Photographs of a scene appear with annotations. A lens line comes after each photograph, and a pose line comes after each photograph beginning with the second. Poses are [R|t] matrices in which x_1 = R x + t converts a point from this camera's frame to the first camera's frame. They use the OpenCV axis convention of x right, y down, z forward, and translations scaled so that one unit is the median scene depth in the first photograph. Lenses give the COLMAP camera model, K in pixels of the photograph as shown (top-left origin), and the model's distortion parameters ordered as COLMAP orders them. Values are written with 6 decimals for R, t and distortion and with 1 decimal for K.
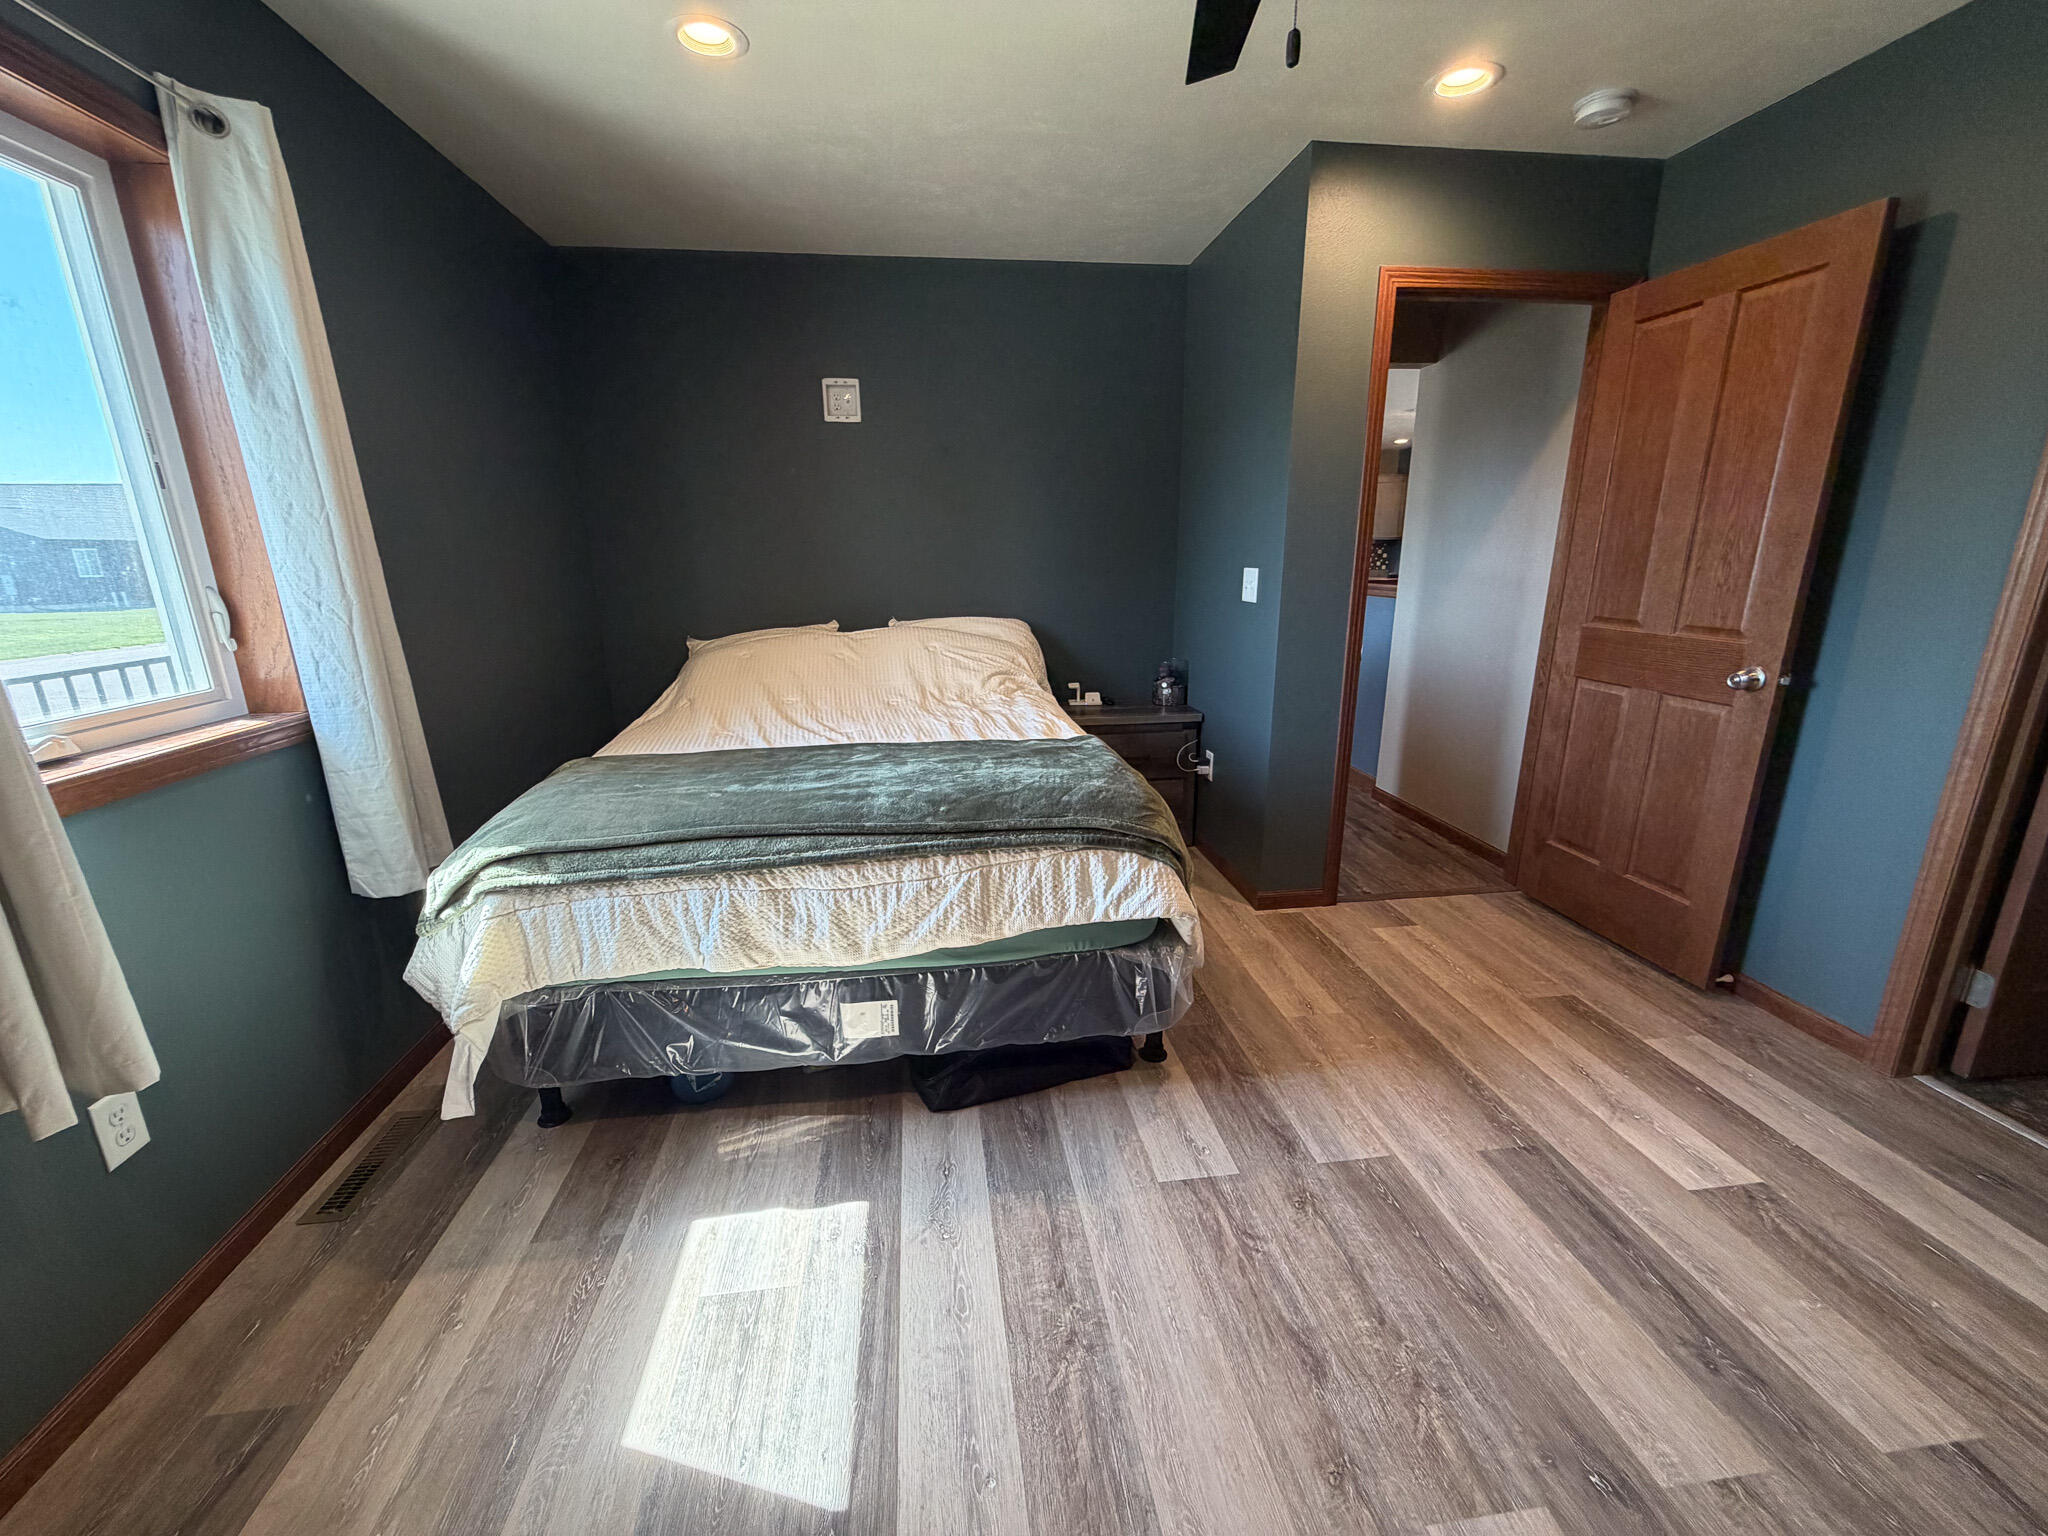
lens RADIAL K [[818.1, 0, 1021.5], [0, 818.1, 768.0], [0, 0, 1]] dist [-0.001855, 0.000184]
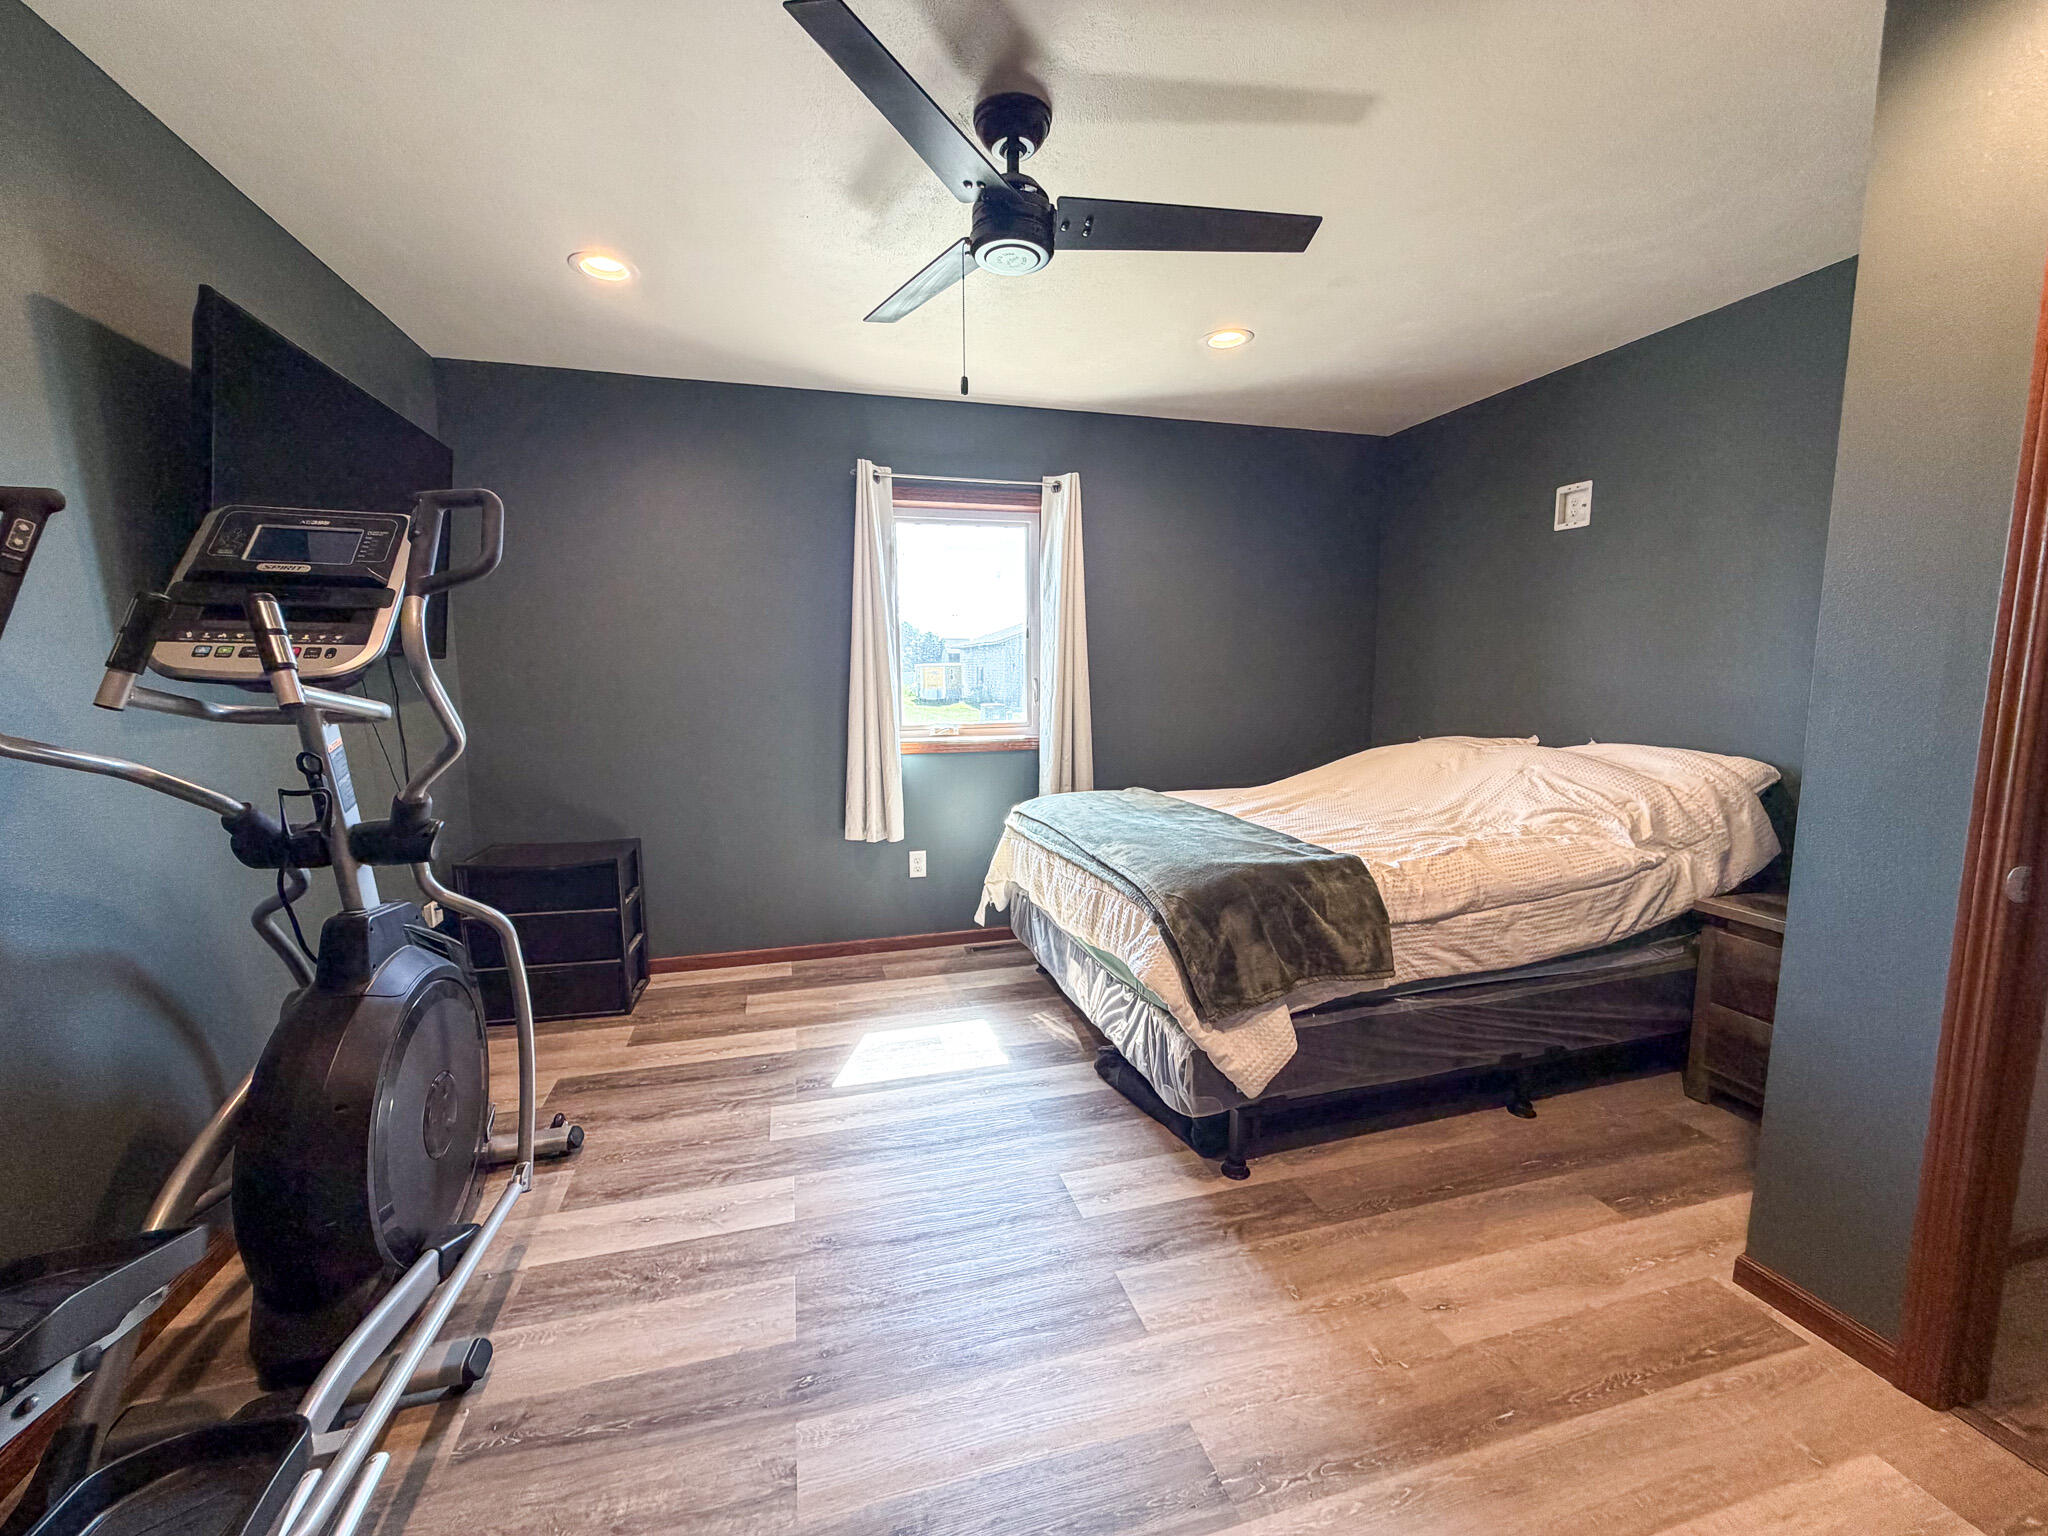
lens RADIAL K [[818.1, 0, 1025.8], [0, 818.1, 774.7], [0, 0, 1]] dist [-0.001855, 0.000184]
pose [[0.155619, 0.136618, -0.978324, 1.324703], [-0.250395, 0.963499, 0.094719, -0.174224], [0.955555, 0.230228, 0.184147, 0.613671]]
